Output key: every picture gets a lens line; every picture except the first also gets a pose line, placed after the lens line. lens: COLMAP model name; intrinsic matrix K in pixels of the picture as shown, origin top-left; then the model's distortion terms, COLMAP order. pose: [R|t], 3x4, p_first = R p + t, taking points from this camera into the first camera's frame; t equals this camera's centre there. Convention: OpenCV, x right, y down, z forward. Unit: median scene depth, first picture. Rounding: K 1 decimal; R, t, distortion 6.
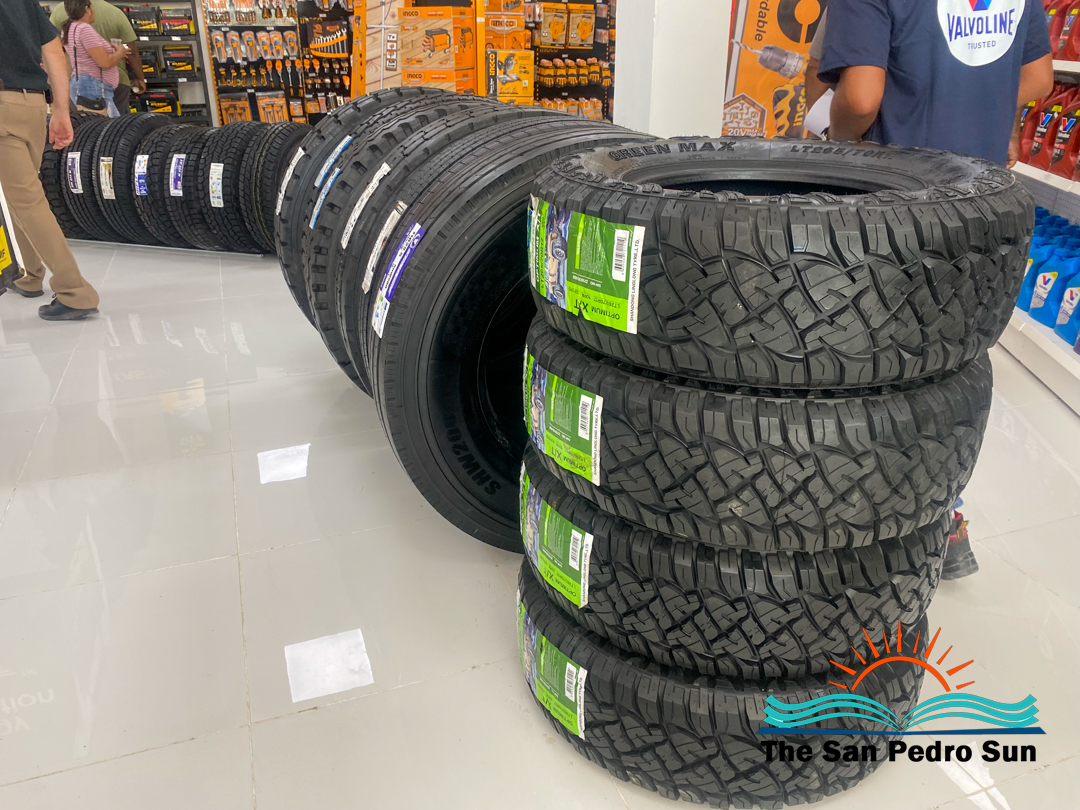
lens RADIAL K [[821.4, 0, 536.8], [0, 821.4, 396.3], [0, 0, 1]] dist [0.023992, -0.039405]
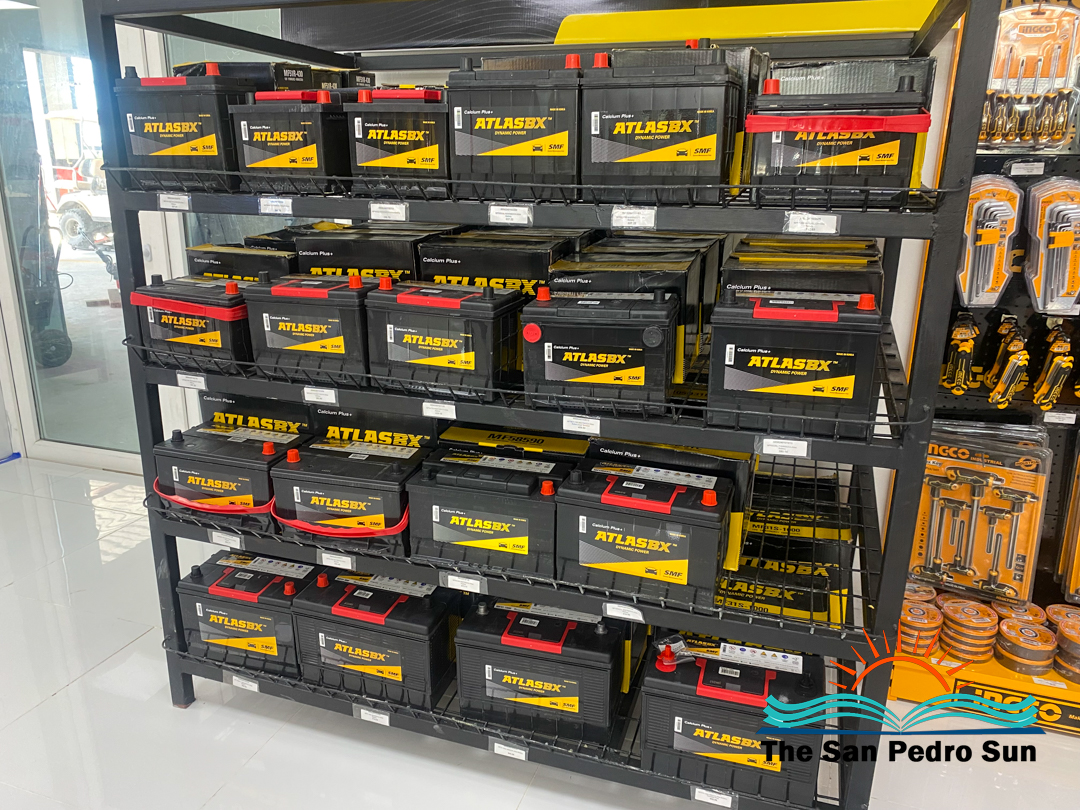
lens RADIAL K [[821.4, 0, 539.4], [0, 821.4, 402.5], [0, 0, 1]] dist [0.023992, -0.039405]
pose [[0.778714, 0.178718, -0.601385, -0.395096], [-0.260036, 0.964296, -0.050145, -0.398014], [0.570951, 0.195430, 0.797384, 0.892163]]
